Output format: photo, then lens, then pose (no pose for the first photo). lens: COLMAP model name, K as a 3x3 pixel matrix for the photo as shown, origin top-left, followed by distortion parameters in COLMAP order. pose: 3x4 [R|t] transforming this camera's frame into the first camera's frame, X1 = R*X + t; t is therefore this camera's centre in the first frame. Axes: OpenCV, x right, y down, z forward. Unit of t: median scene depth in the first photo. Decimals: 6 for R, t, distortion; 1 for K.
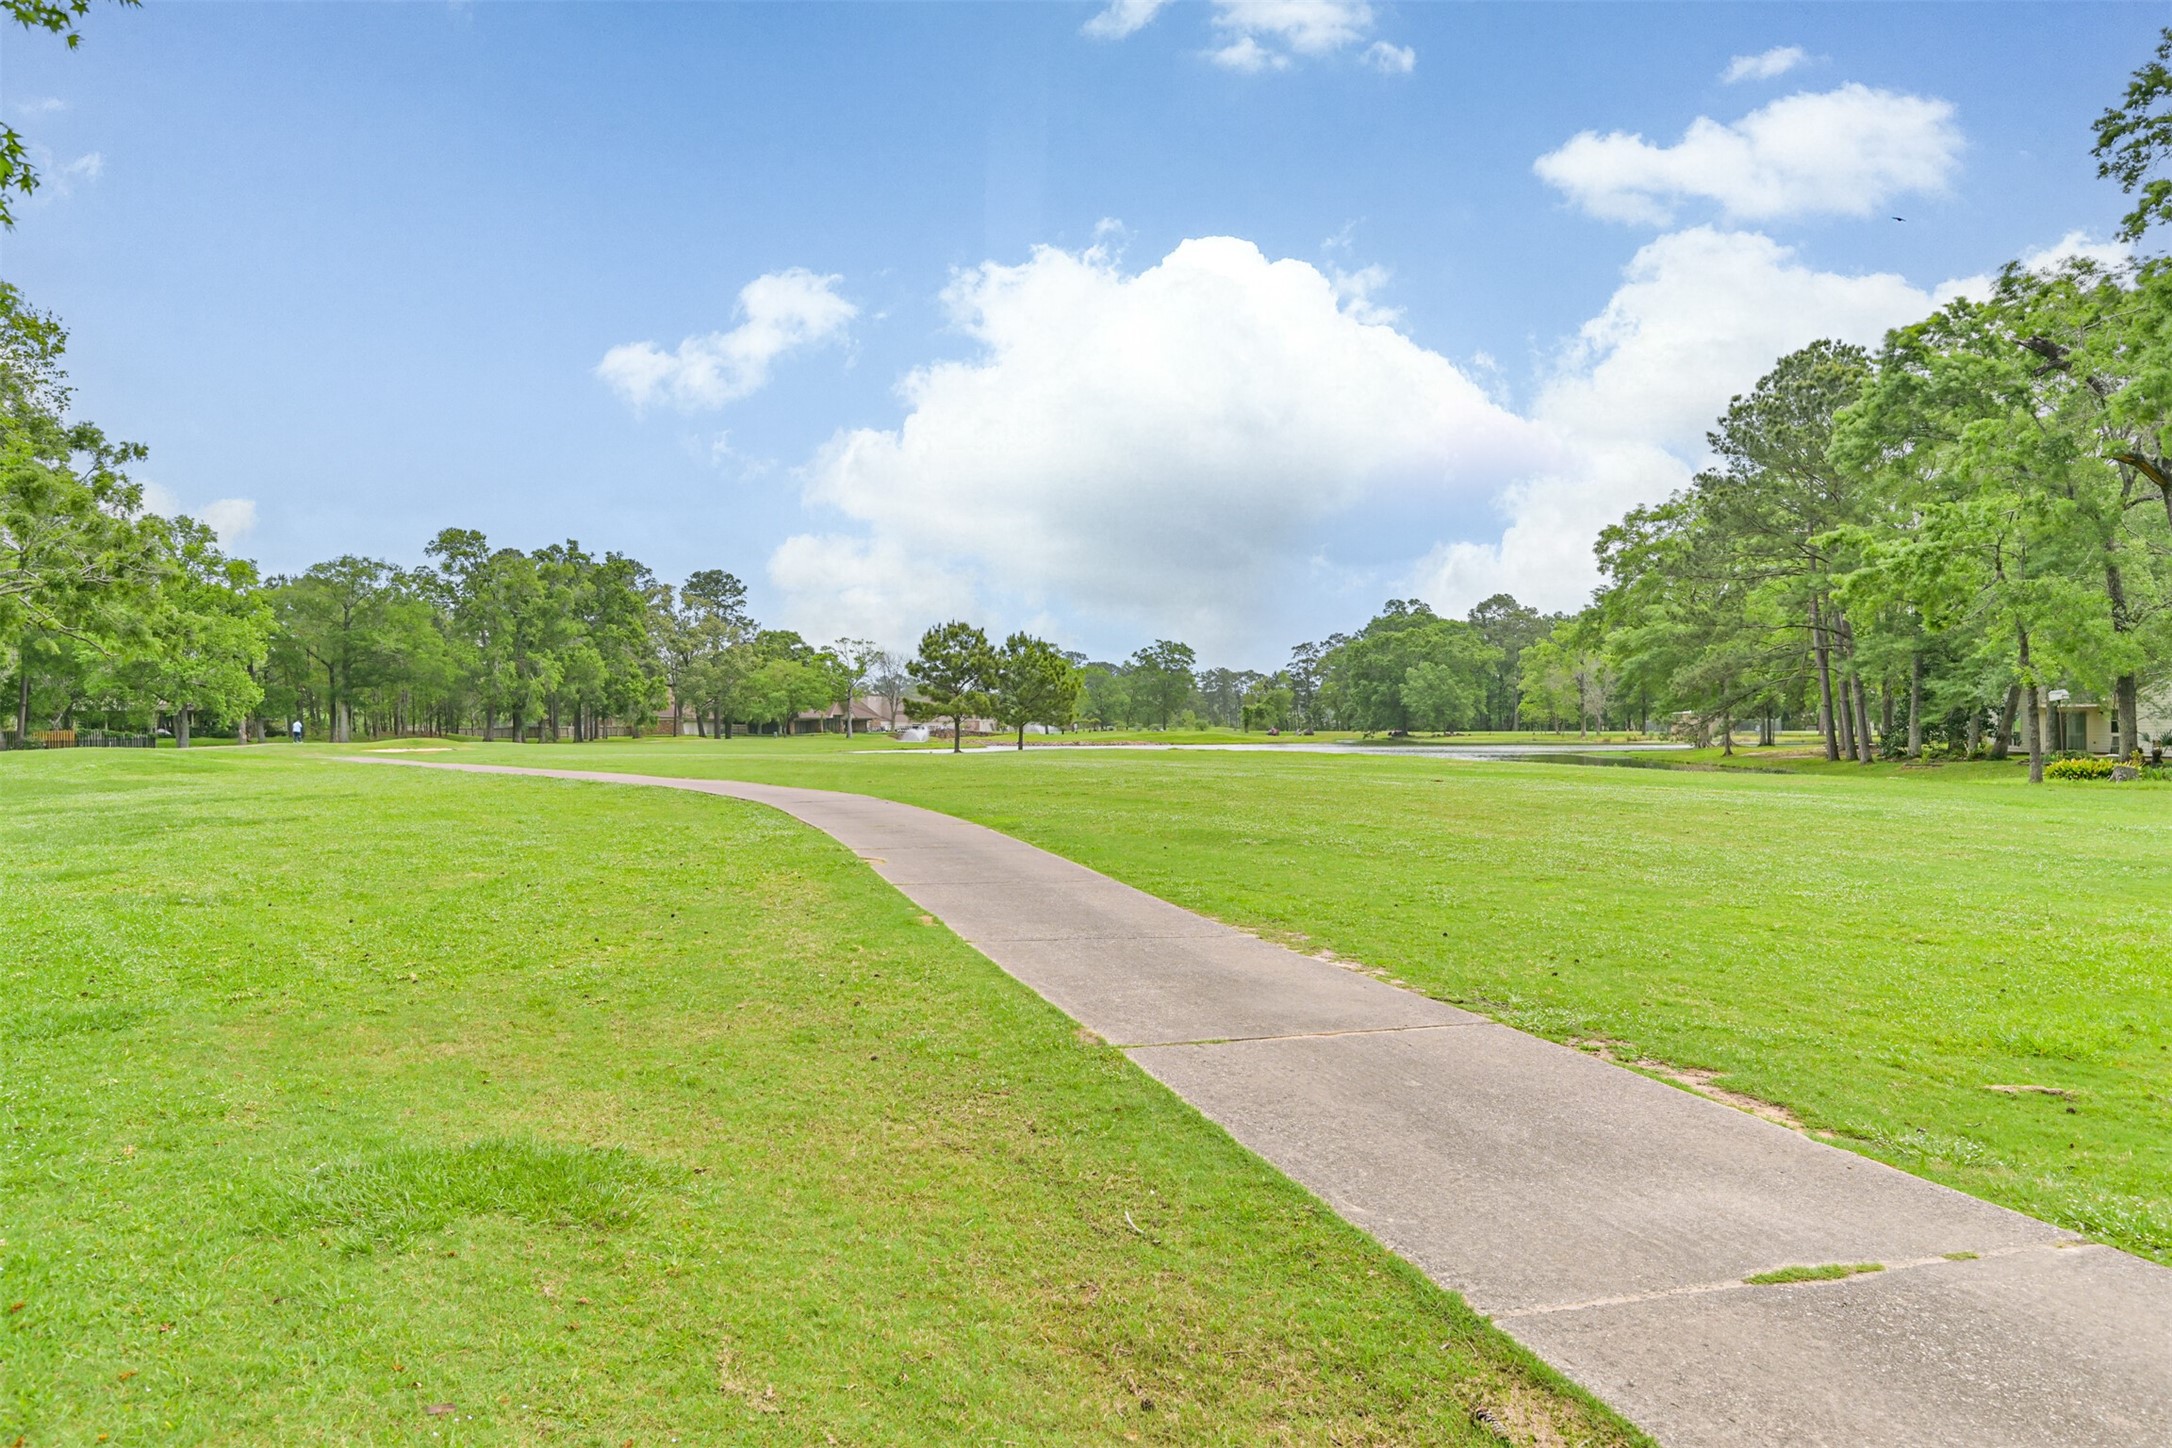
lens RADIAL K [[1423.5, 0, 1084.0], [0, 1423.5, 722.7], [0, 0, 1]] dist [0.005065, 0.000897]
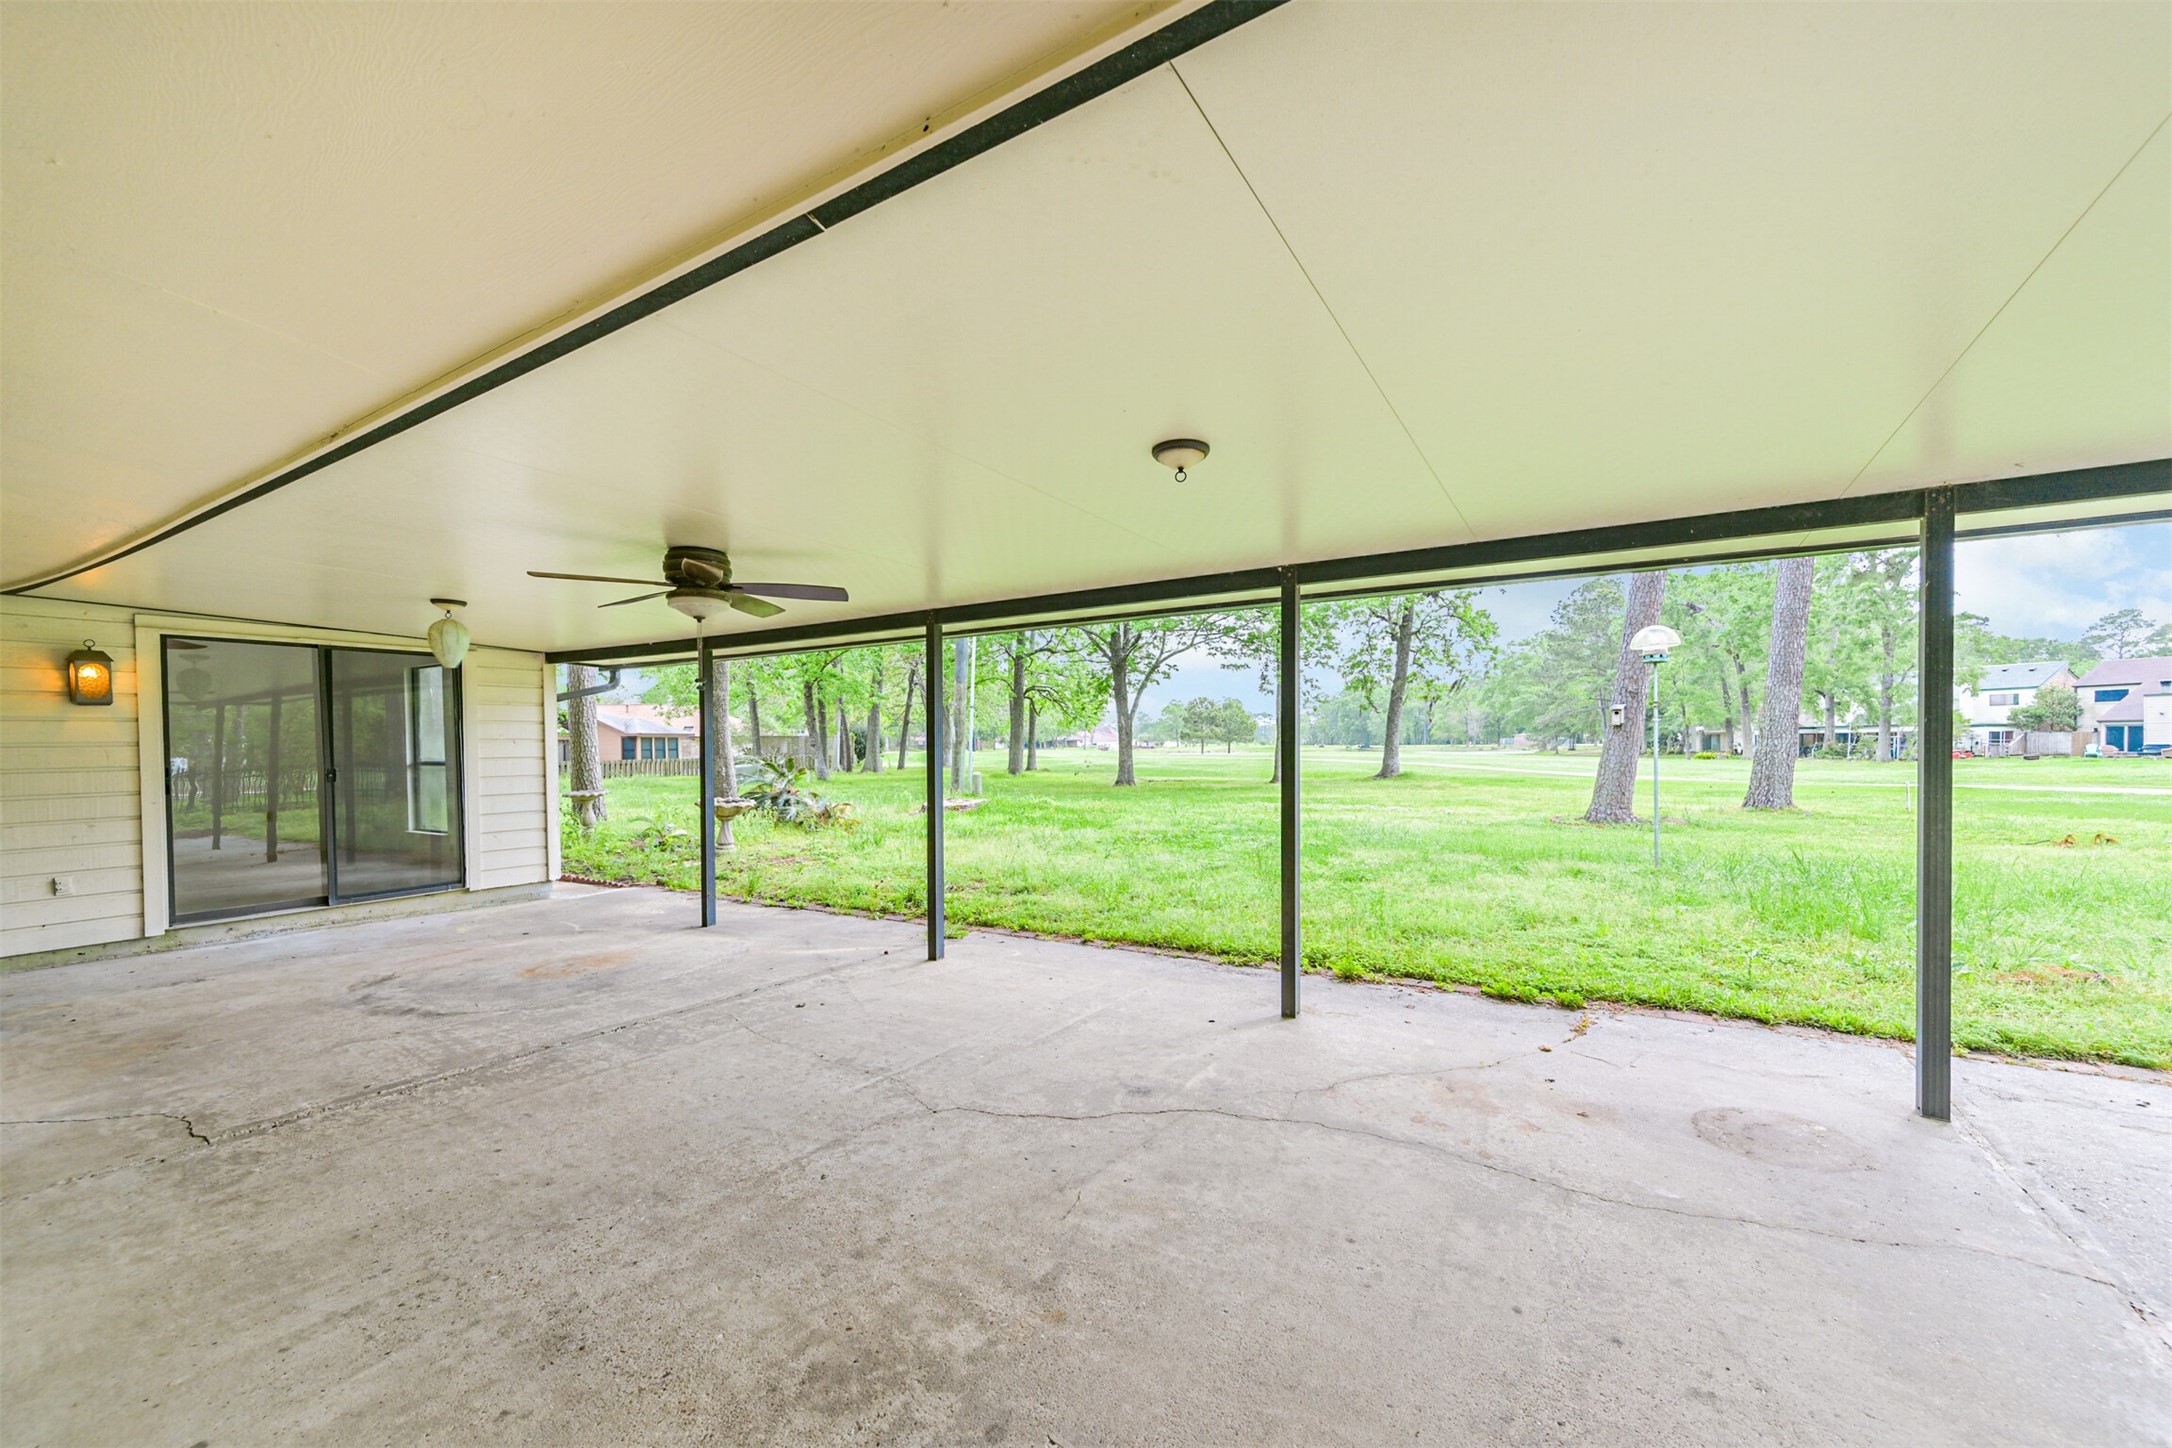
lens RADIAL K [[845.0, 0, 1087.0], [0, 845.0, 741.3], [0, 0, 1]] dist [-0.002441, 0.001098]
pose [[0.997892, -0.005793, -0.064631, -0.217578], [0.005675, 0.999982, -0.002016, 0.001279], [0.064642, 0.001645, 0.997907, -0.401619]]
